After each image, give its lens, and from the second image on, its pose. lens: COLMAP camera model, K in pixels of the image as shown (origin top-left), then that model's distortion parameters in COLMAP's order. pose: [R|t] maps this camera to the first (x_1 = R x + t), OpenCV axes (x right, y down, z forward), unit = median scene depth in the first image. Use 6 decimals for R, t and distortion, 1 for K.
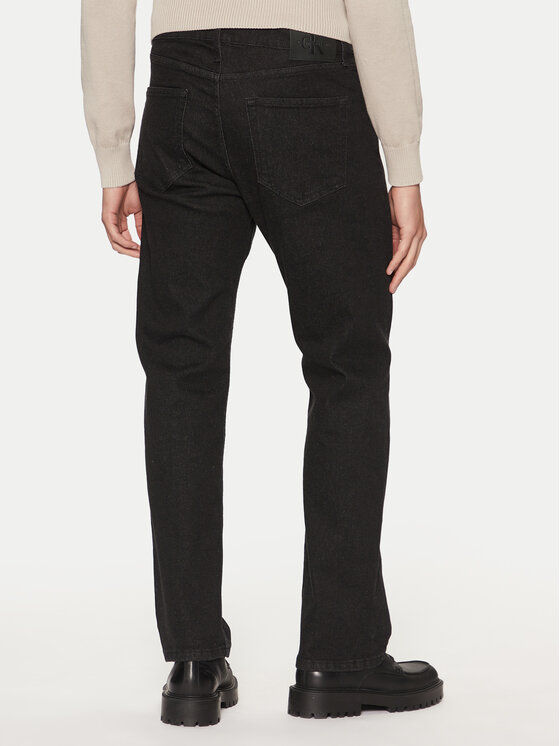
lens RADIAL K [[1783.0, 0, 279.6], [0, 1783.0, 373.1], [0, 0, 1]] dist [0.278492, 0.000000]
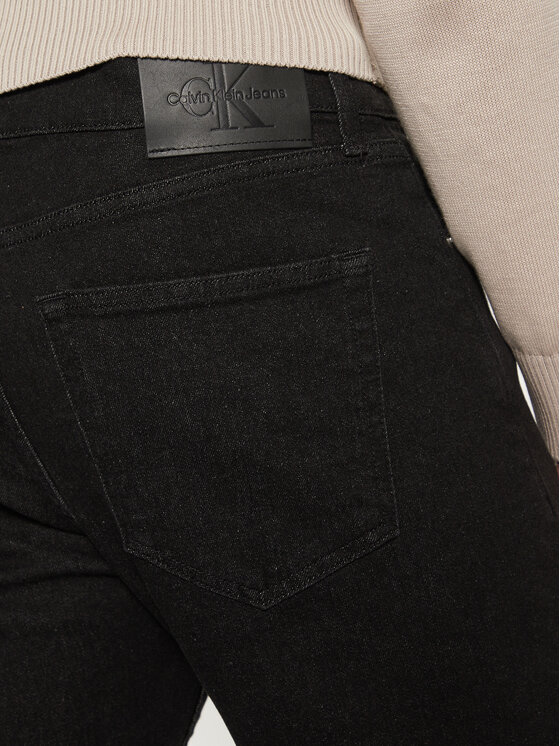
lens RADIAL K [[1358.1, 0, 280.1], [0, 1358.1, 372.4], [0, 0, 1]] dist [0.022582, 0.000000]
pose [[0.950859, -0.107580, -0.290333, 0.088910], [0.090587, 0.993327, -0.071388, -0.118463], [0.296075, 0.041579, 0.954259, 0.780510]]
